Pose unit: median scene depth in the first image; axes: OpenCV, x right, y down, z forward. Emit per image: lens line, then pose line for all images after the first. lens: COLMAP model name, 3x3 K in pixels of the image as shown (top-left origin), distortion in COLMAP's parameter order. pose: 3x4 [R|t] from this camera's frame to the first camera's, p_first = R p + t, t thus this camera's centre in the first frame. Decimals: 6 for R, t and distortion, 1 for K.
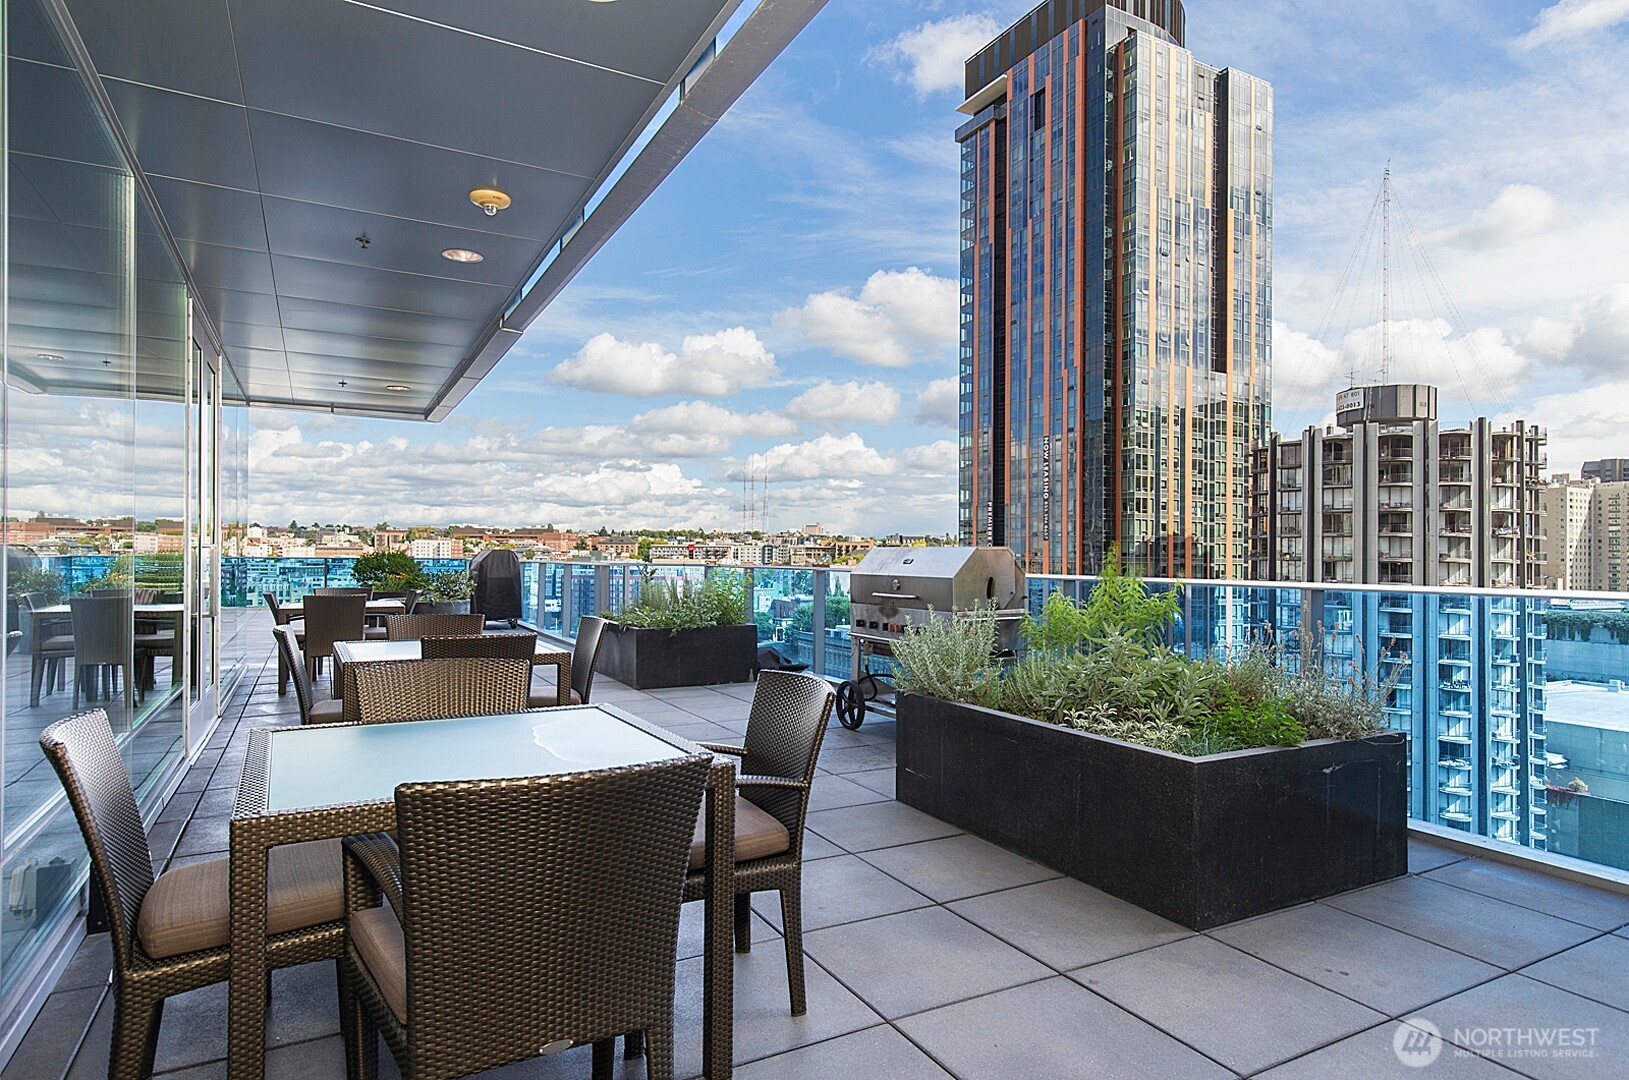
lens RADIAL K [[924.9, 0, 824.0], [0, 924.9, 548.5], [0, 0, 1]] dist [0.001197, 0.001960]
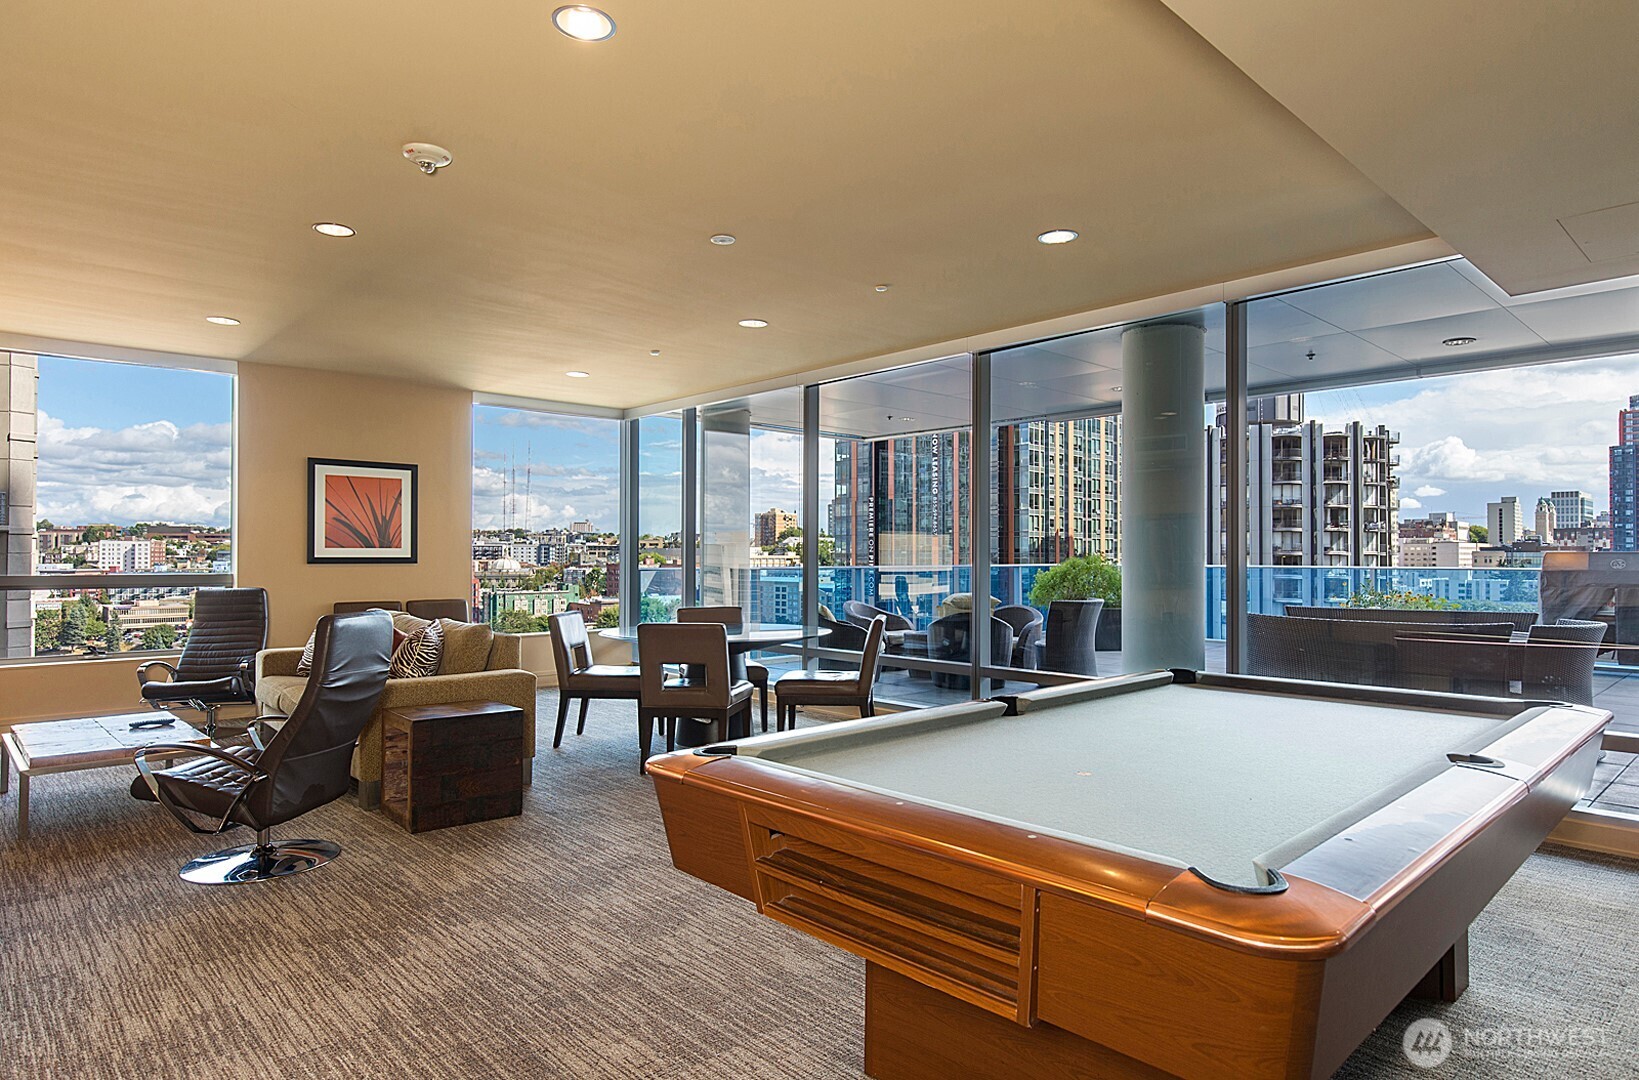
lens RADIAL K [[930.6, 0, 816.1], [0, 930.6, 543.9], [0, 0, 1]] dist [0.001197, 0.001960]
pose [[0.963849, -0.007659, 0.266340, -0.150244], [0.008197, 0.999966, -0.000911, -0.001623], [-0.266324, 0.003061, 0.963879, 0.090768]]
